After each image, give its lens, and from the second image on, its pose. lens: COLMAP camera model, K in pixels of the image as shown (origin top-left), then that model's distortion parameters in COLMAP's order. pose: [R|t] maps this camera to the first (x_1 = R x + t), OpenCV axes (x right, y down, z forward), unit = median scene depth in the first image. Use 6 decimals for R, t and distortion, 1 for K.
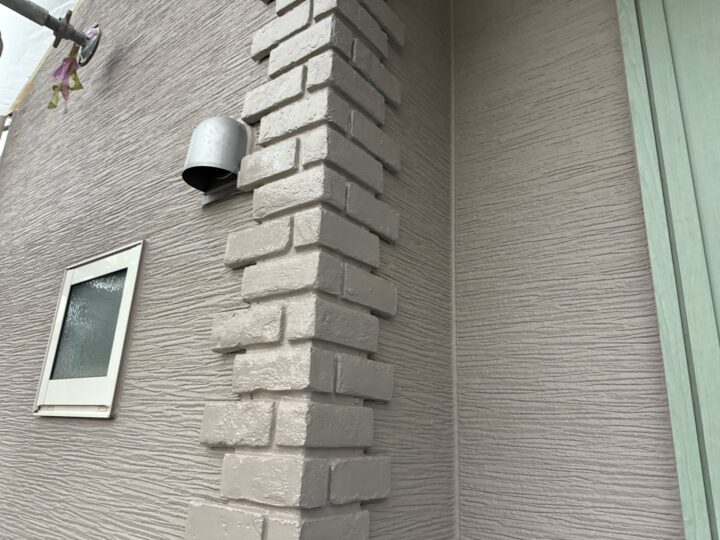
lens RADIAL K [[493.0, 0, 367.2], [0, 493.0, 266.8], [0, 0, 1]] dist [0.155880, -0.310929]
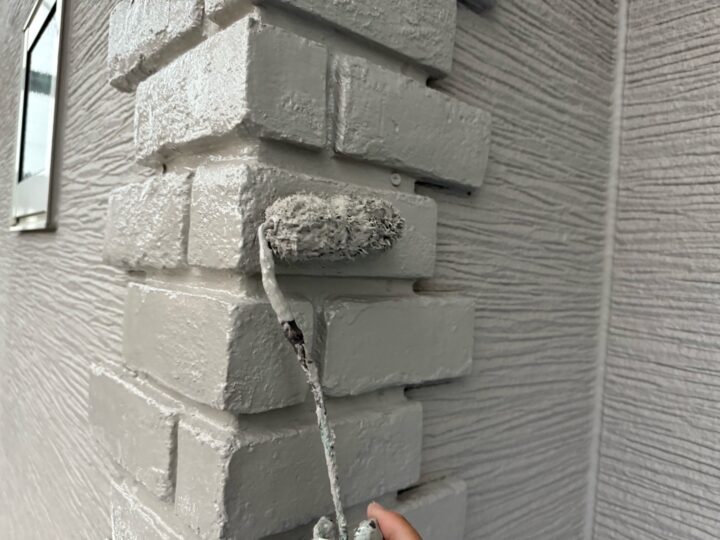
lens RADIAL K [[497.1, 0, 395.1], [0, 497.1, 269.1], [0, 0, 1]] dist [-0.018573, 0.006231]
pose [[0.986041, 0.021235, -0.165143, 0.043591], [0.031123, 0.950845, 0.308099, 0.182763], [0.163568, -0.308938, 0.936911, 0.495790]]
